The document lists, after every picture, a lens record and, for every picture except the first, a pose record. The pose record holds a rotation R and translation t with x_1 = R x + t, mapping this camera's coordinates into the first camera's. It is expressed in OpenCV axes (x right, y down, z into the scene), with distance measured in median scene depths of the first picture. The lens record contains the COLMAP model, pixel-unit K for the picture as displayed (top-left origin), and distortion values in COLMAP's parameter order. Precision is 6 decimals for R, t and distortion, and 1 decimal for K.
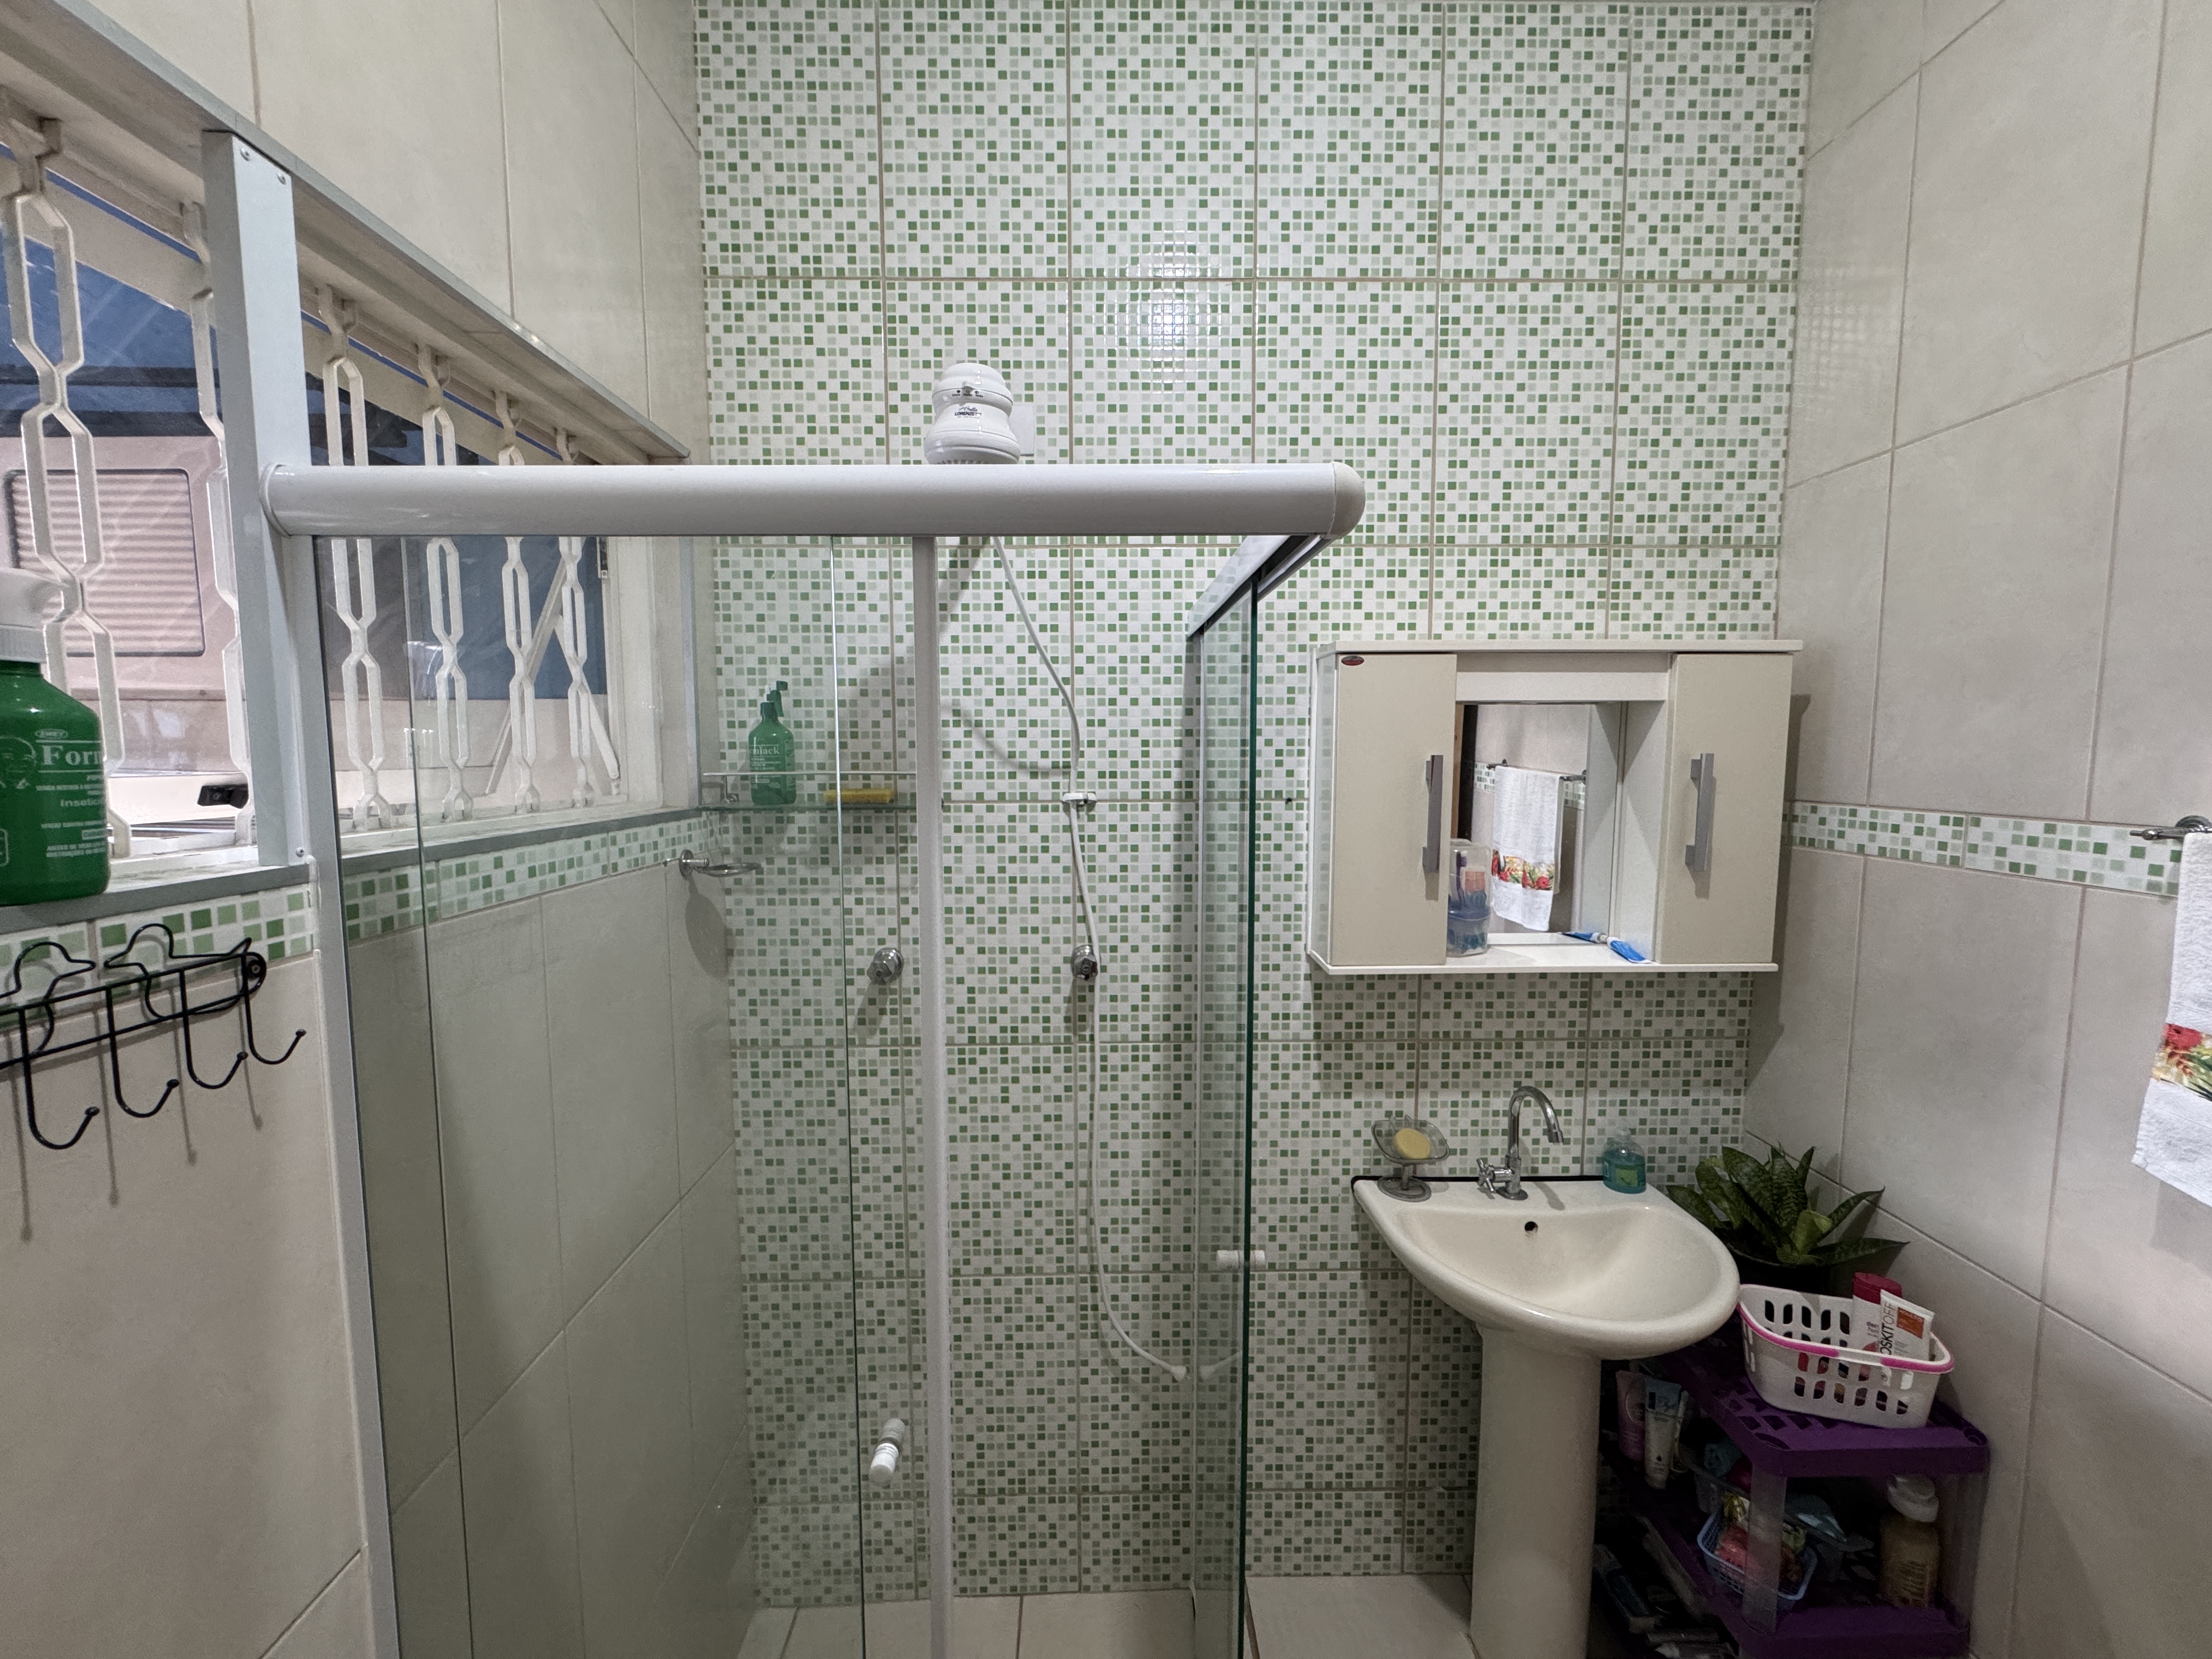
lens RADIAL K [[882.5, 0, 1102.9], [0, 882.5, 830.5], [0, 0, 1]] dist [-0.009631, 0.001533]
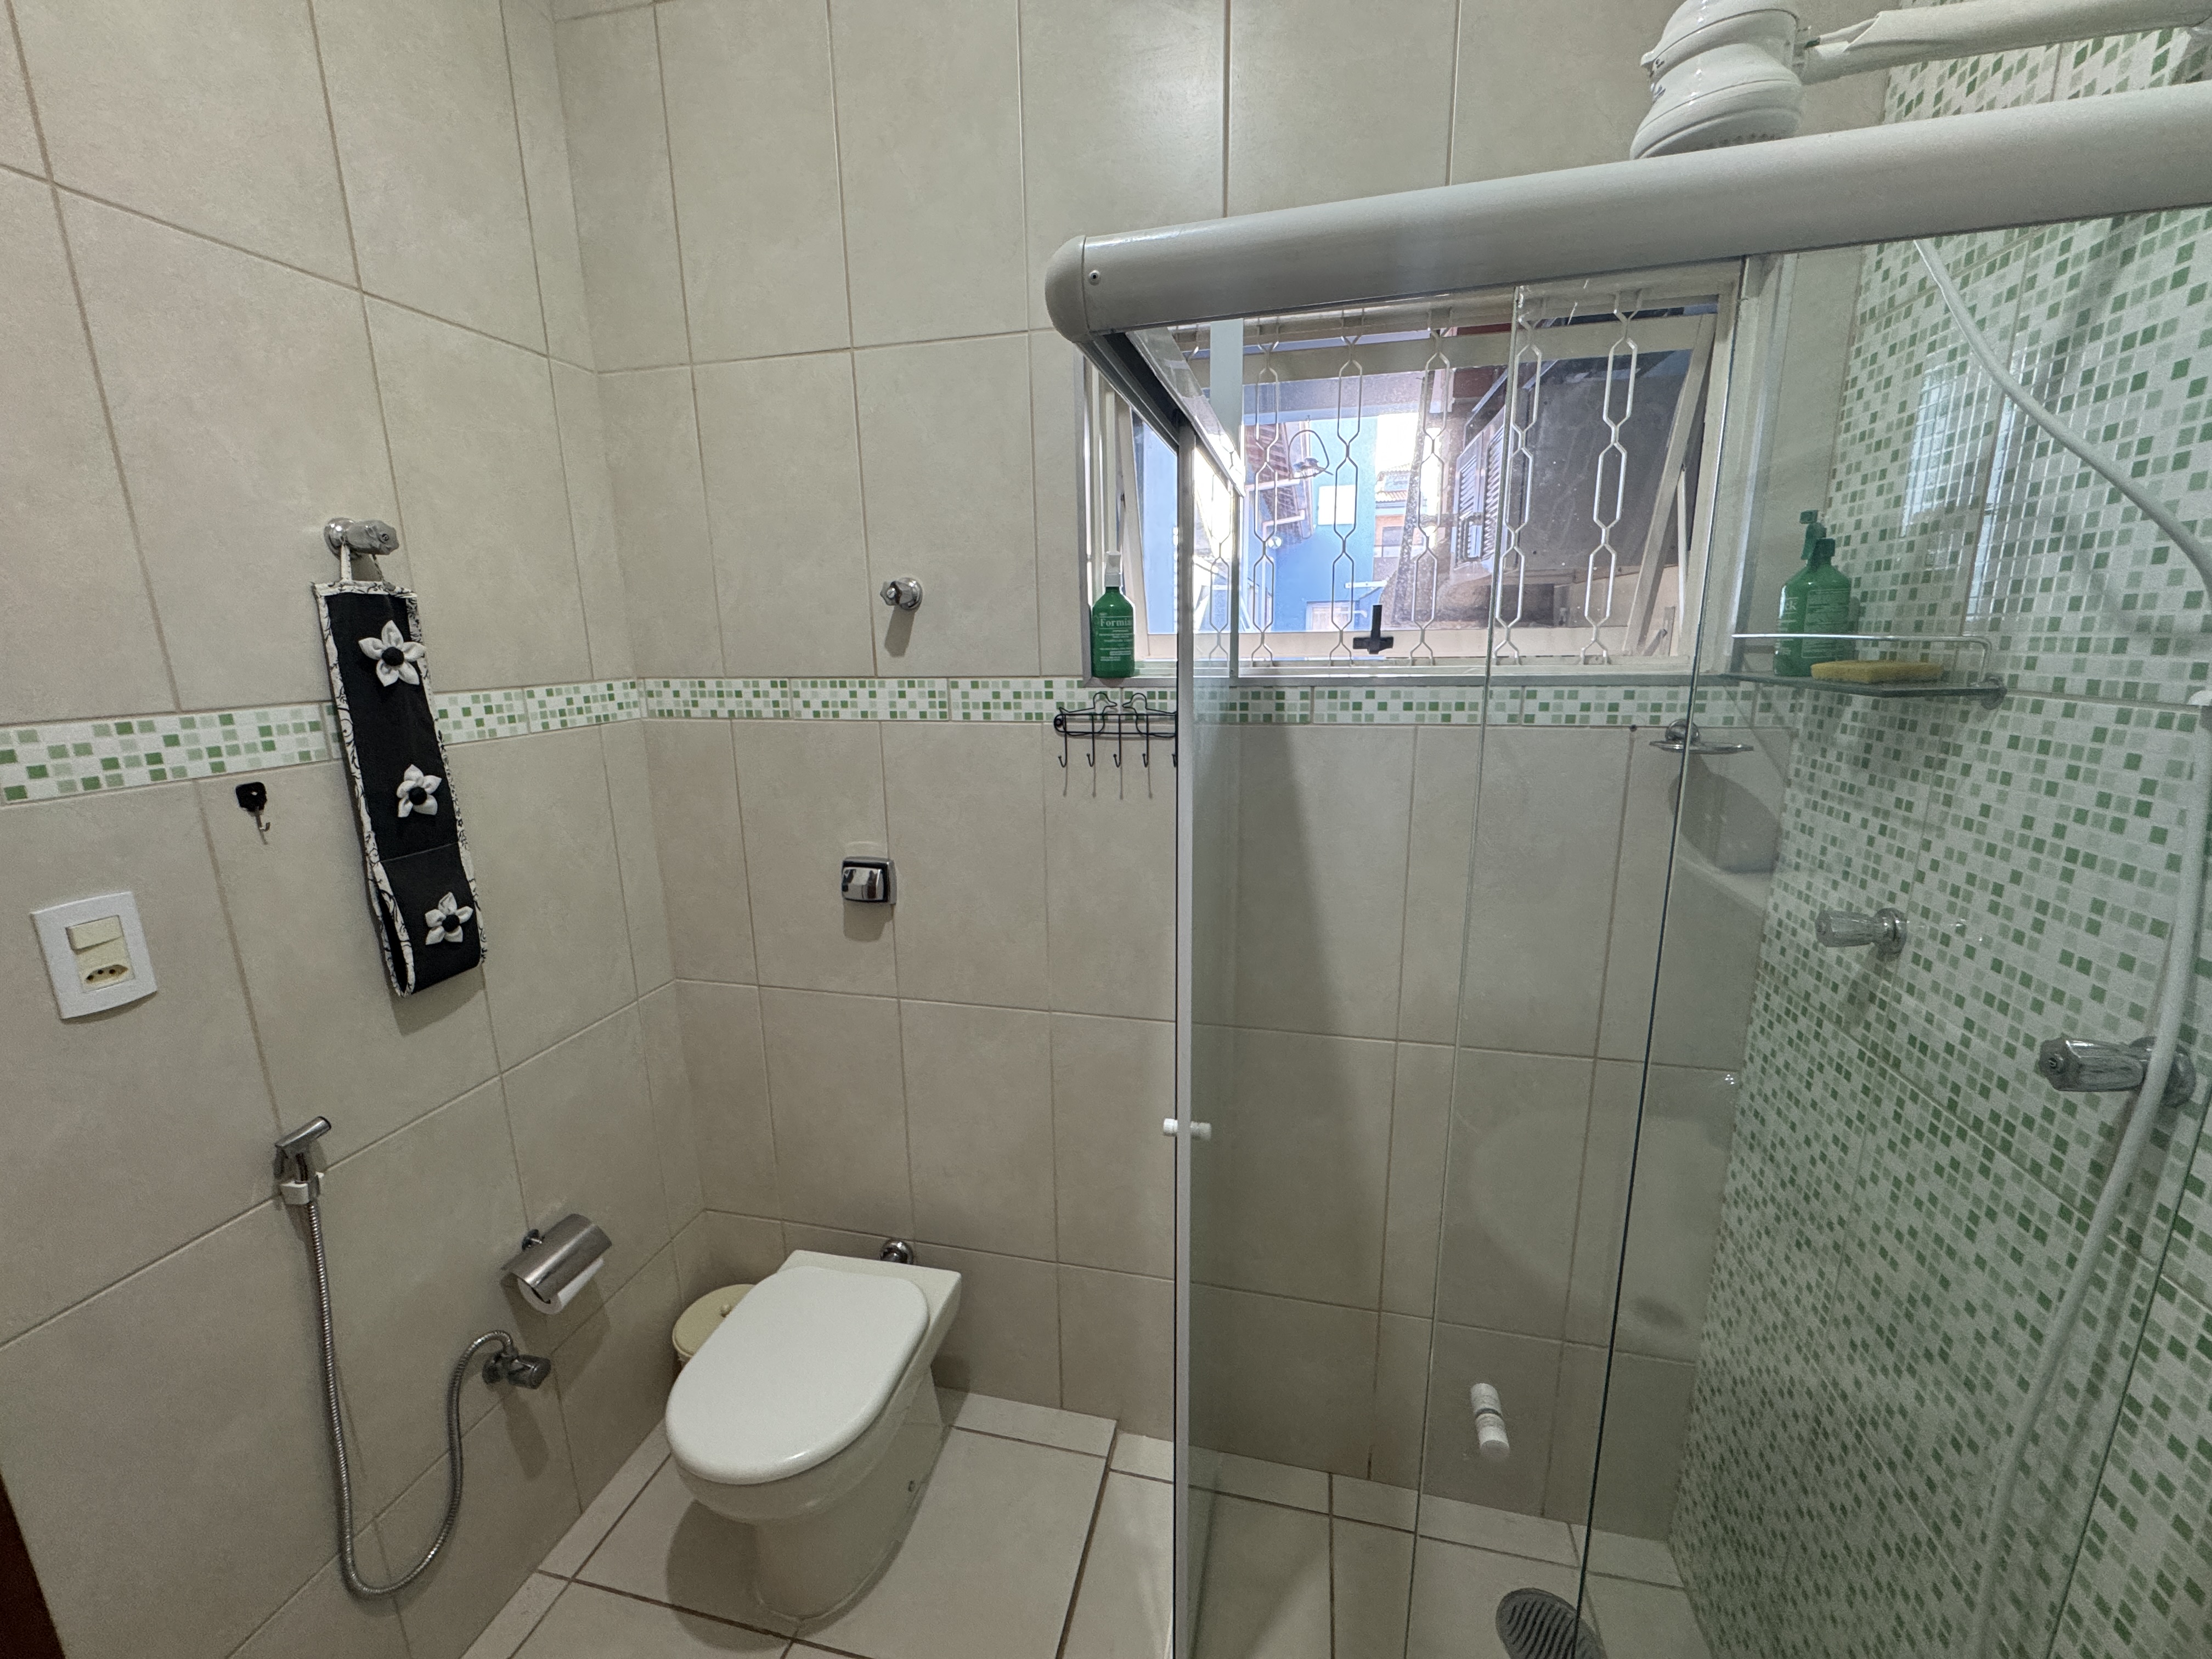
lens RADIAL K [[882.5, 0, 1104.9], [0, 882.5, 825.6], [0, 0, 1]] dist [-0.009631, 0.001533]
pose [[-0.241016, 0.215532, -0.946286, 0.656837], [-0.067972, 0.968886, 0.237991, -0.055411], [0.968138, 0.121681, -0.218867, 0.740828]]
